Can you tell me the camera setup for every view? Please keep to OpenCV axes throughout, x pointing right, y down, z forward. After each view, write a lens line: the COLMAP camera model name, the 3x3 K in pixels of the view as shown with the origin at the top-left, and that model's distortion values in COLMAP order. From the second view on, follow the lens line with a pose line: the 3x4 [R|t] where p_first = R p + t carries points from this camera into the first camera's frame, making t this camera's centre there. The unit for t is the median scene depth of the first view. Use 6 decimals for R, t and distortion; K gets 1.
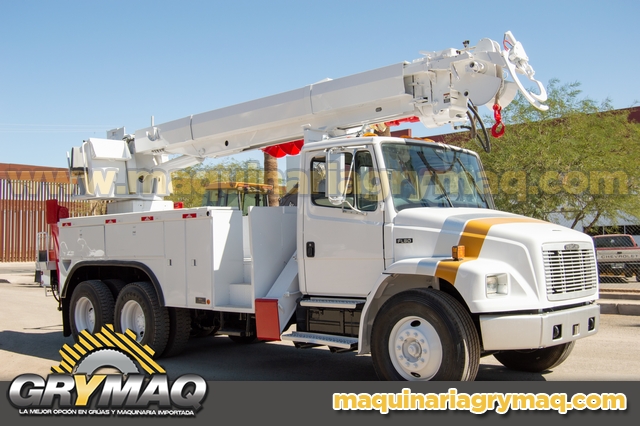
lens RADIAL K [[707.0, 0, 320.0], [0, 707.0, 213.0], [0, 0, 1]] dist [-0.039182, -0.017180]
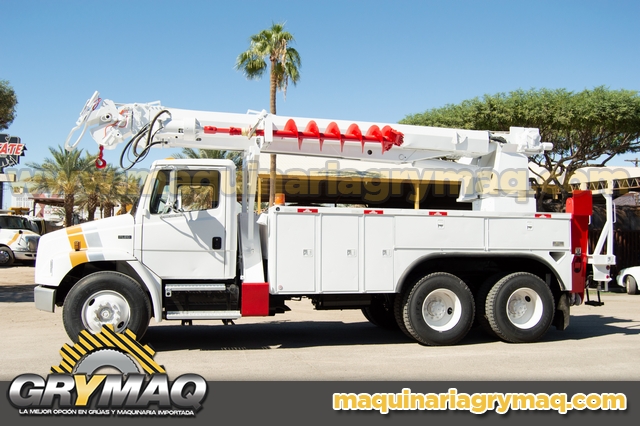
lens RADIAL K [[588.7, 0, 320.0], [0, 588.7, 213.0], [0, 0, 1]] dist [-0.067124, -0.003350]
pose [[-0.549267, -0.028760, -0.835152, 1.005693], [0.039643, 0.997386, -0.060419, 0.075704], [0.834706, -0.066295, -0.546691, 2.021349]]
